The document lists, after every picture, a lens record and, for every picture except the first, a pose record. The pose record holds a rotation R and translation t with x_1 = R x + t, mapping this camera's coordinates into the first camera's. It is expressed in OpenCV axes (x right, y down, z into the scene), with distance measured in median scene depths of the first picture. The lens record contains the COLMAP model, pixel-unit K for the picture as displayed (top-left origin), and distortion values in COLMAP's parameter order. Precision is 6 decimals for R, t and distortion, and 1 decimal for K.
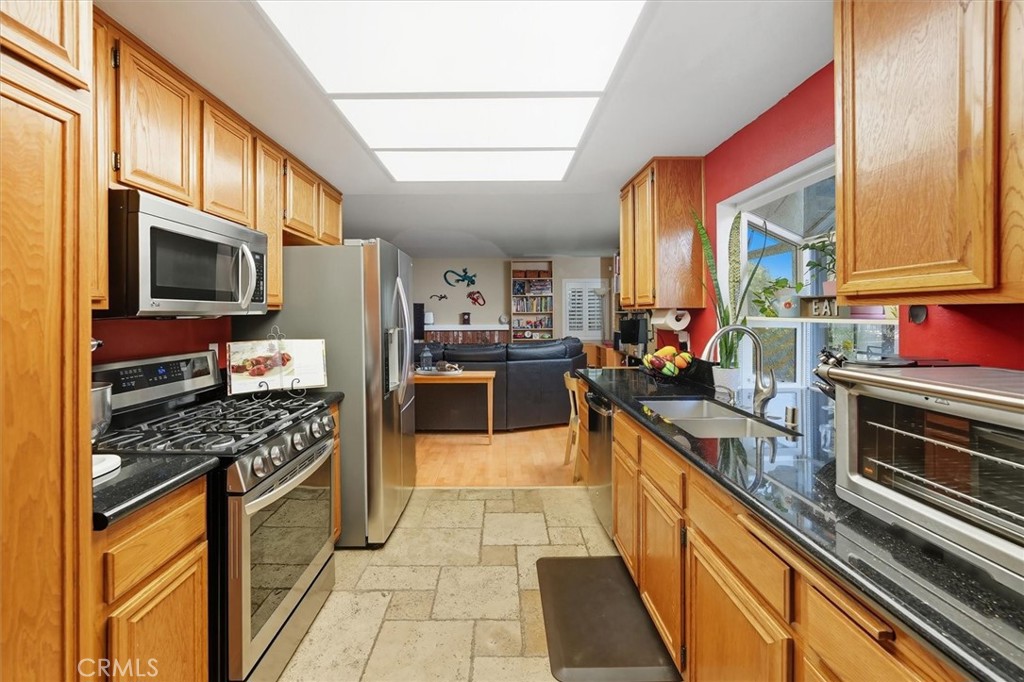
lens RADIAL K [[414.9, 0, 503.9], [0, 414.9, 313.7], [0, 0, 1]] dist [-0.019008, 0.000011]
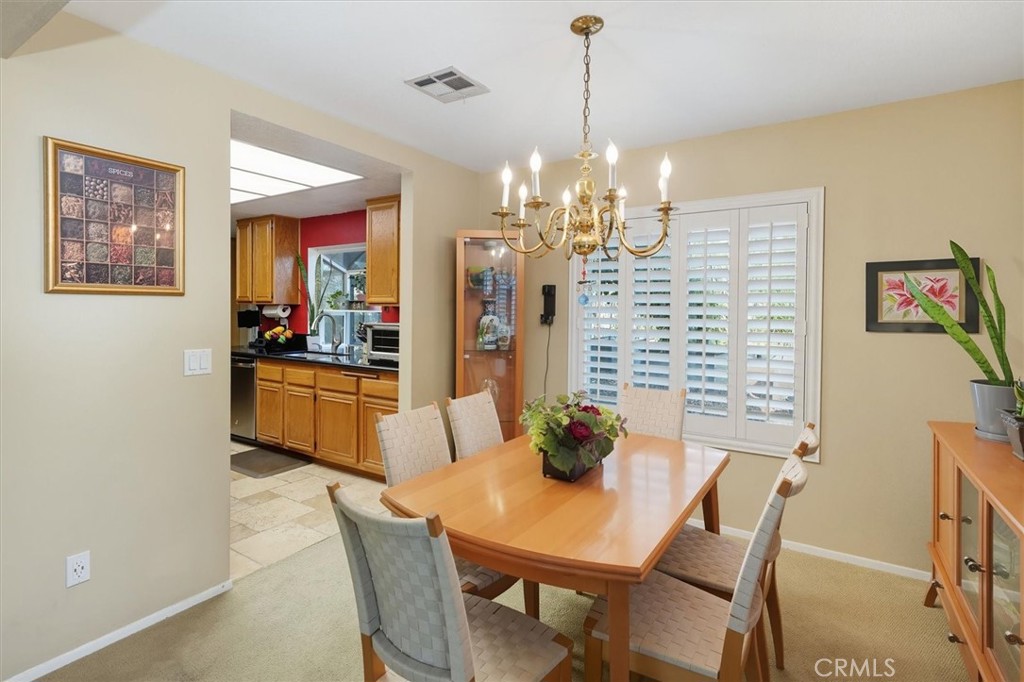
lens RADIAL K [[481.1, 0, 508.7], [0, 481.1, 315.3], [0, 0, 1]] dist [-0.001415, -0.001550]
pose [[0.530461, -0.002566, 0.847705, -0.831884], [-0.012339, 0.999866, 0.010748, 0.000030], [-0.847619, -0.016161, 0.530359, -0.903464]]
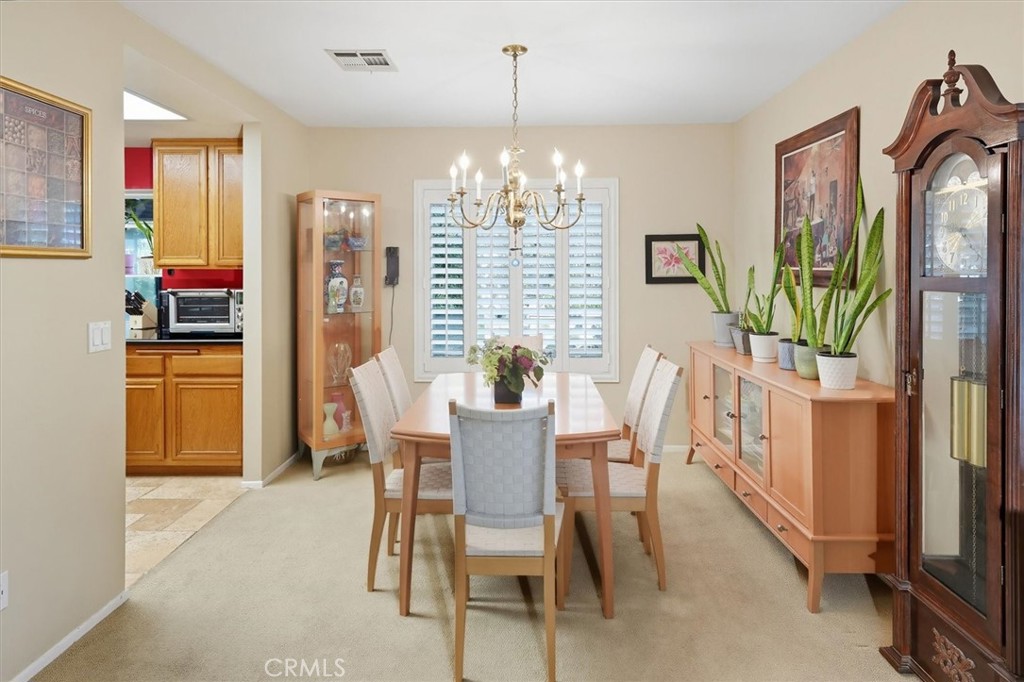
lens RADIAL K [[562.2, 0, 501.9], [0, 562.2, 273.1], [0, 0, 1]] dist [-0.011217, 0.002648]
pose [[0.016202, -0.000703, 0.999868, -1.273009], [0.000188, 1.000000, 0.000700, 0.002603], [-0.999869, 0.000176, 0.016202, -0.585199]]
